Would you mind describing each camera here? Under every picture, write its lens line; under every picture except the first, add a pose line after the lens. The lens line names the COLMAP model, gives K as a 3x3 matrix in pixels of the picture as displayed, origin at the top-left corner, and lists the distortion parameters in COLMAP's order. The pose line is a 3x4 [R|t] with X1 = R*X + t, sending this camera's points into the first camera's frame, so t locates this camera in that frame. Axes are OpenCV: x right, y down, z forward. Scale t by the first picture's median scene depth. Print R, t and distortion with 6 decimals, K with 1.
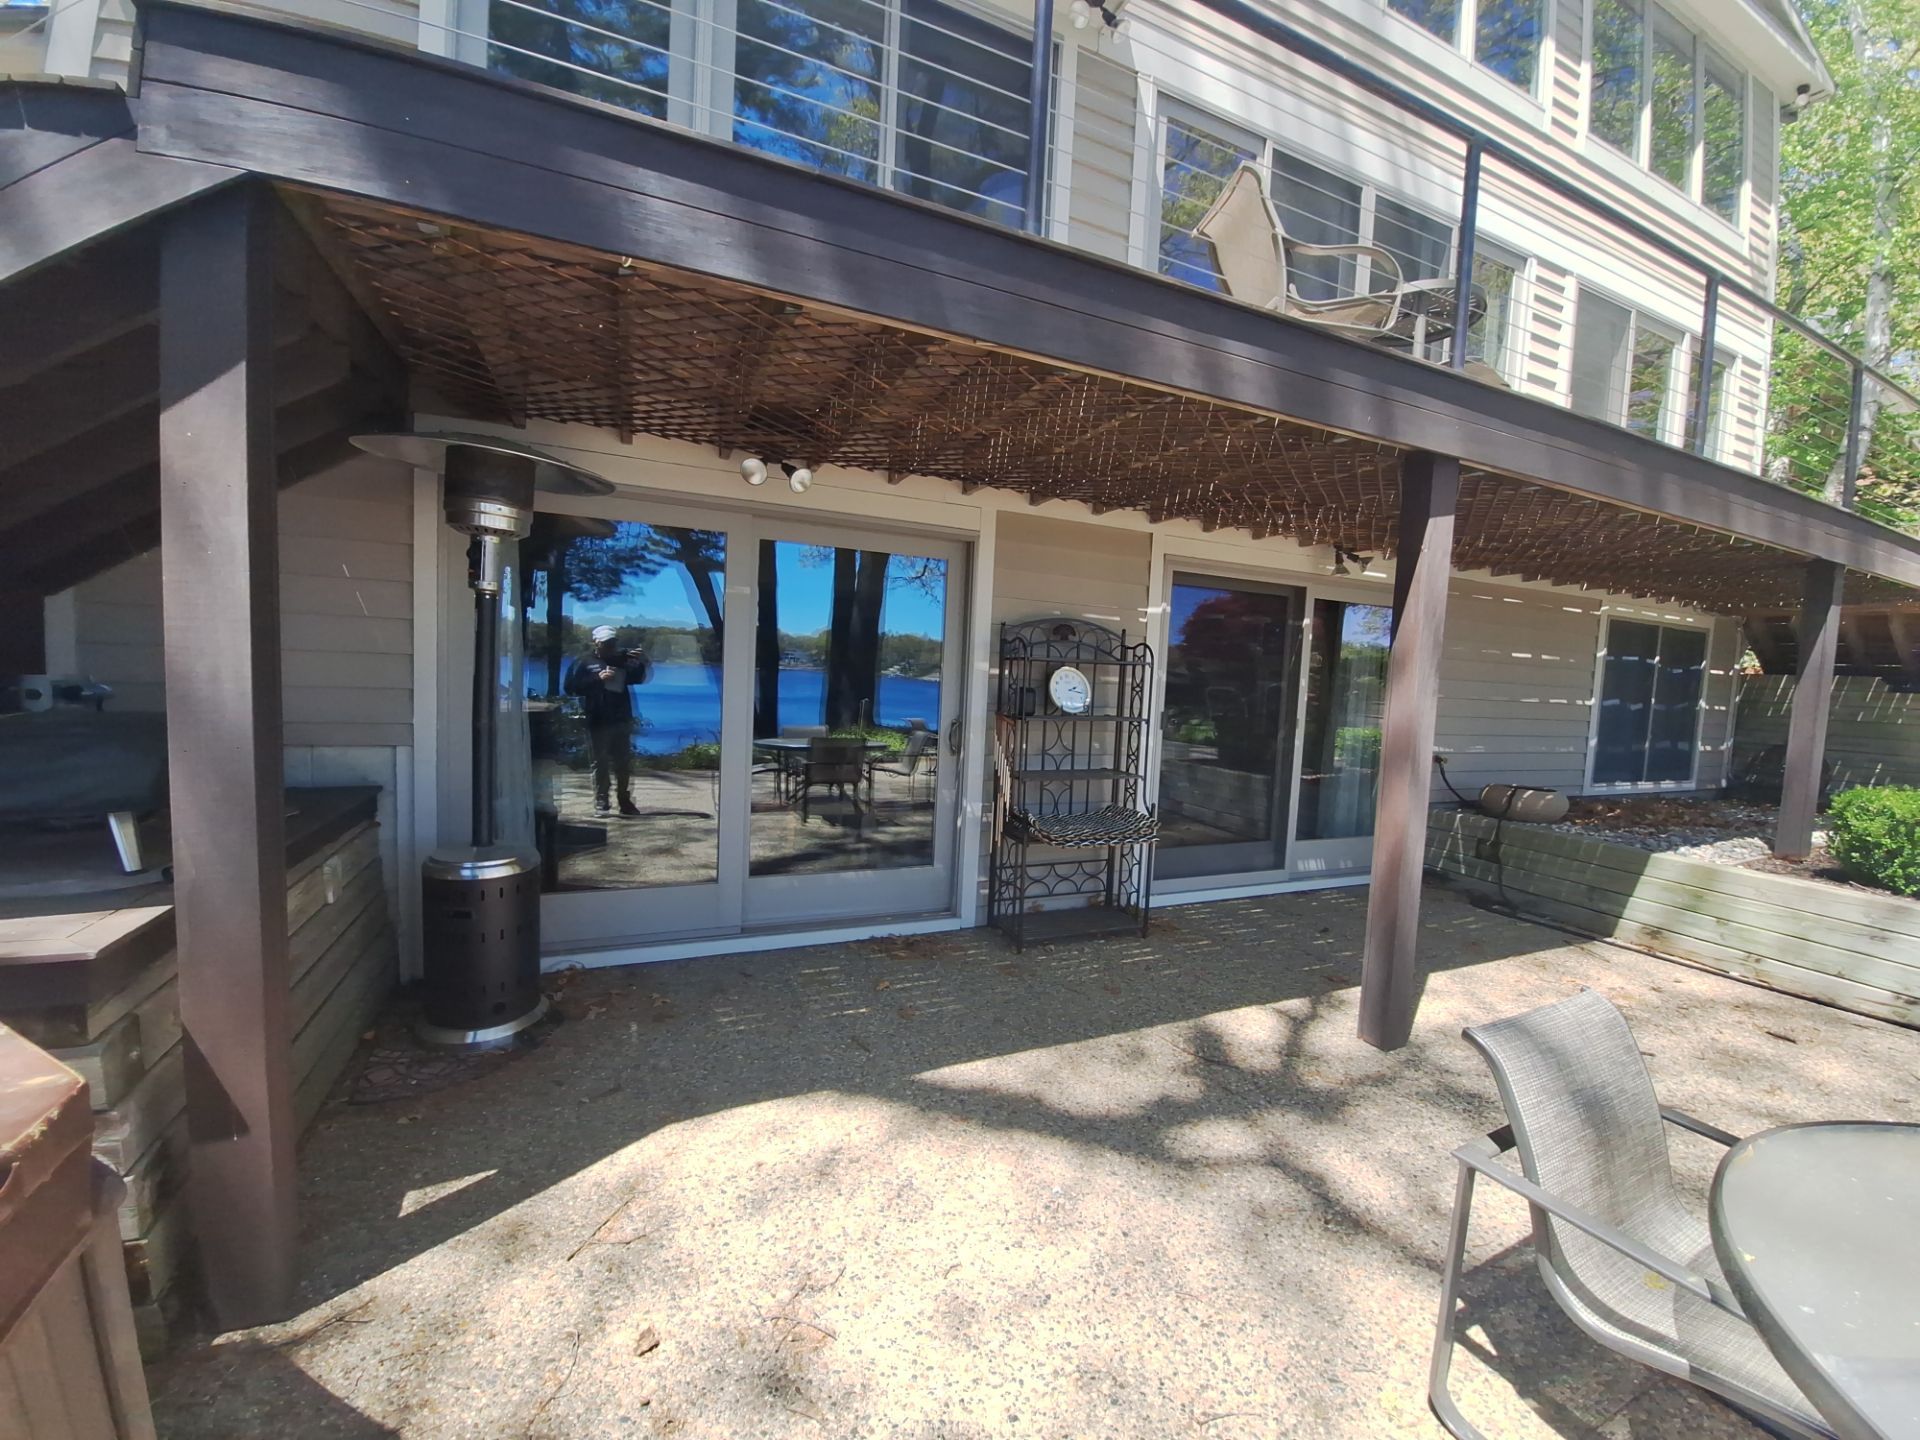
lens RADIAL K [[752.8, 0, 964.8], [0, 752.8, 720.4], [0, 0, 1]] dist [-0.012865, -0.004616]
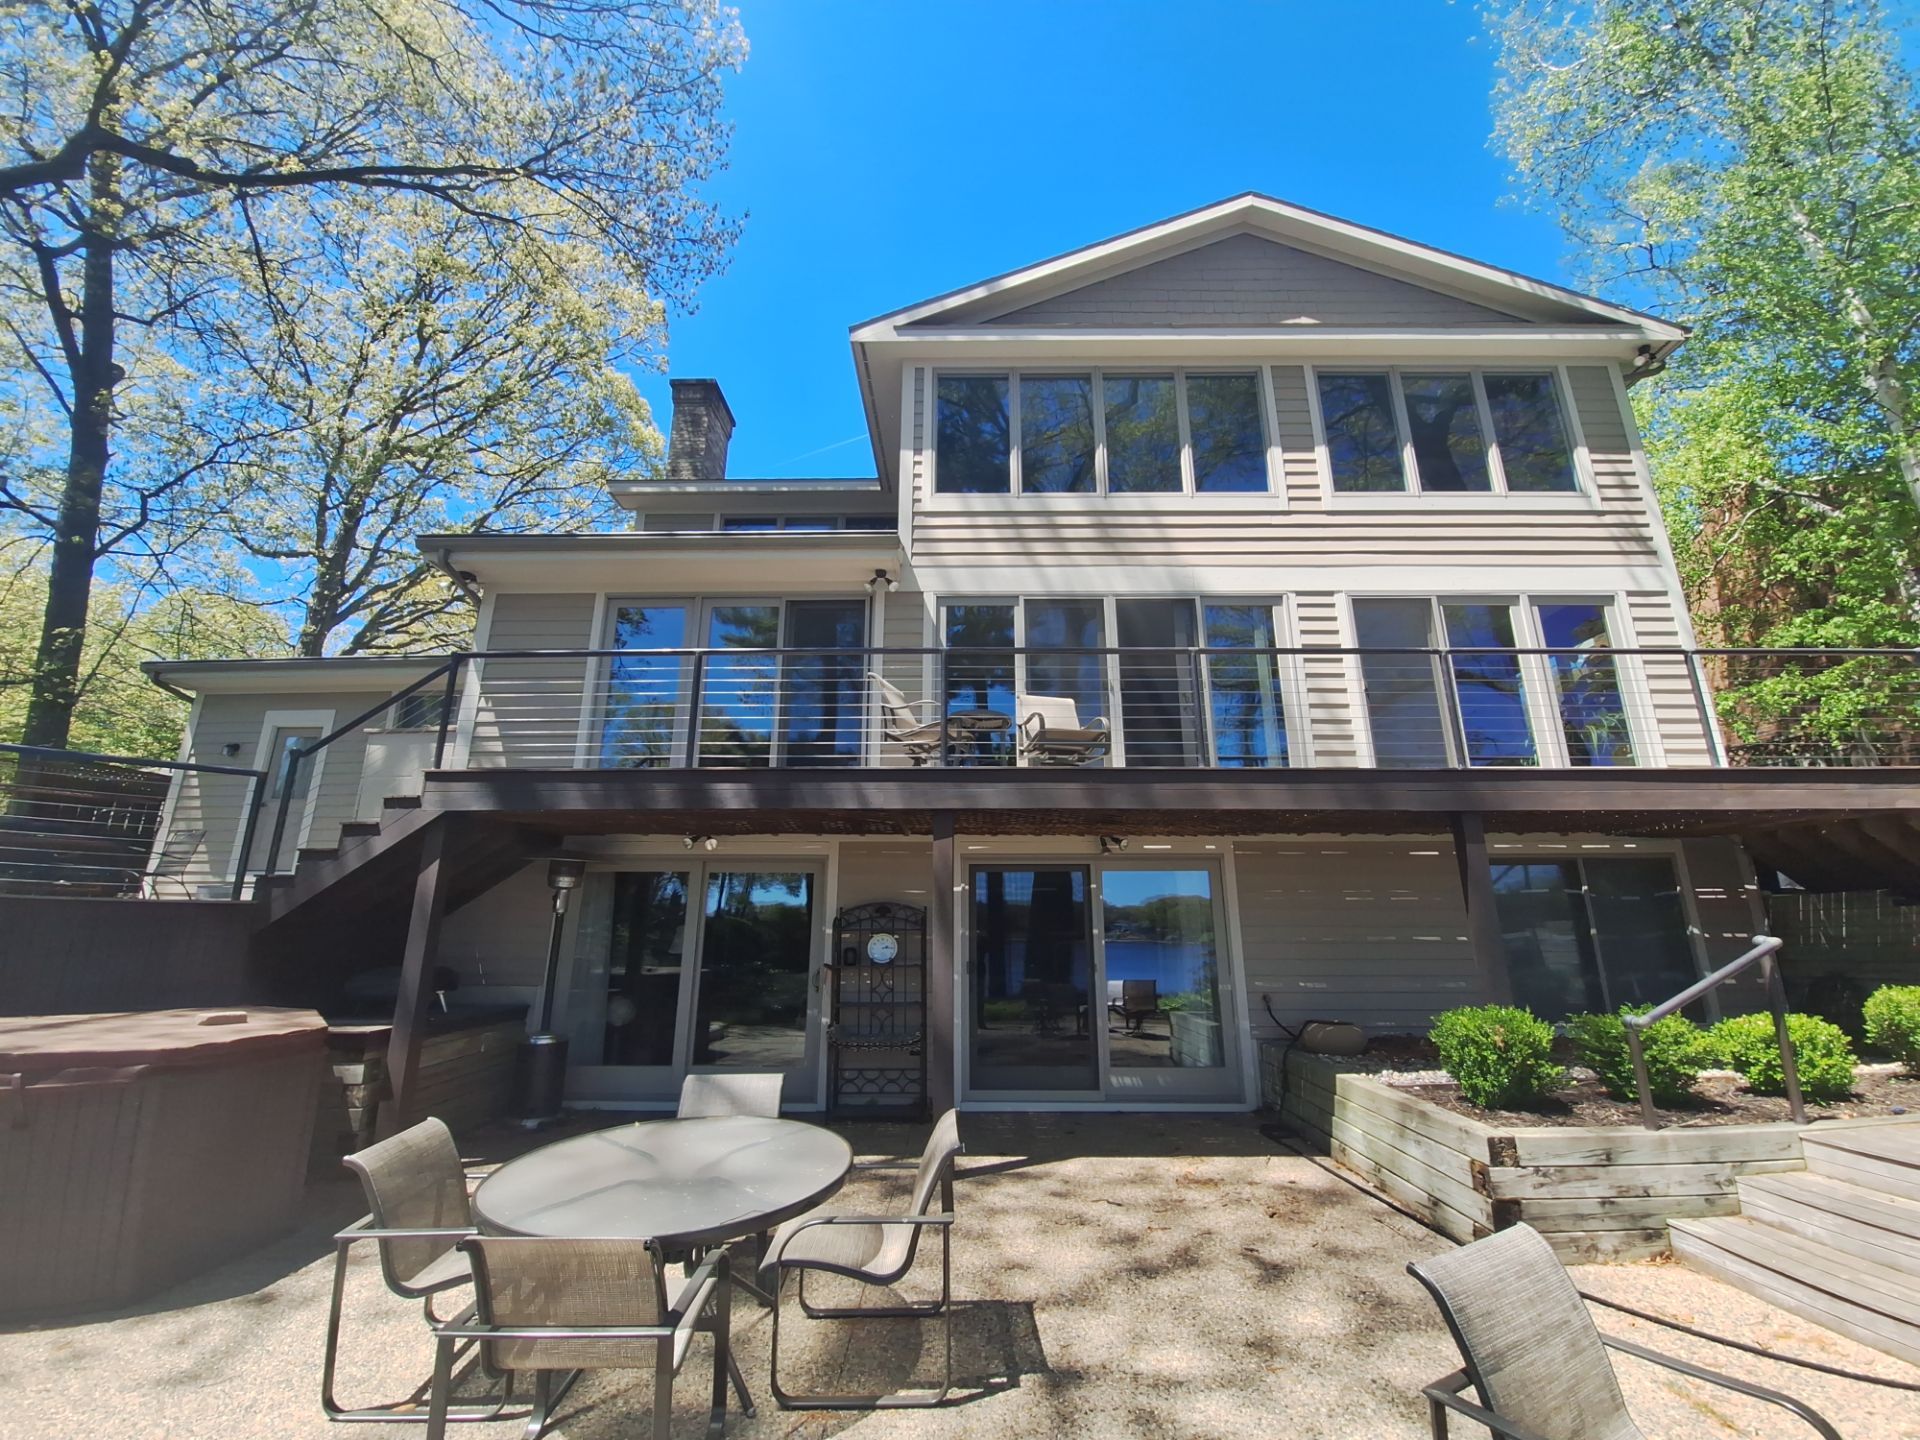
lens RADIAL K [[752.8, 0, 964.7], [0, 752.8, 733.5], [0, 0, 1]] dist [-0.012865, -0.004616]
pose [[0.907142, -0.156499, -0.390643, 0.988974], [0.015715, 0.940229, -0.340181, 0.076272], [0.420532, 0.302453, 0.855380, -0.423981]]
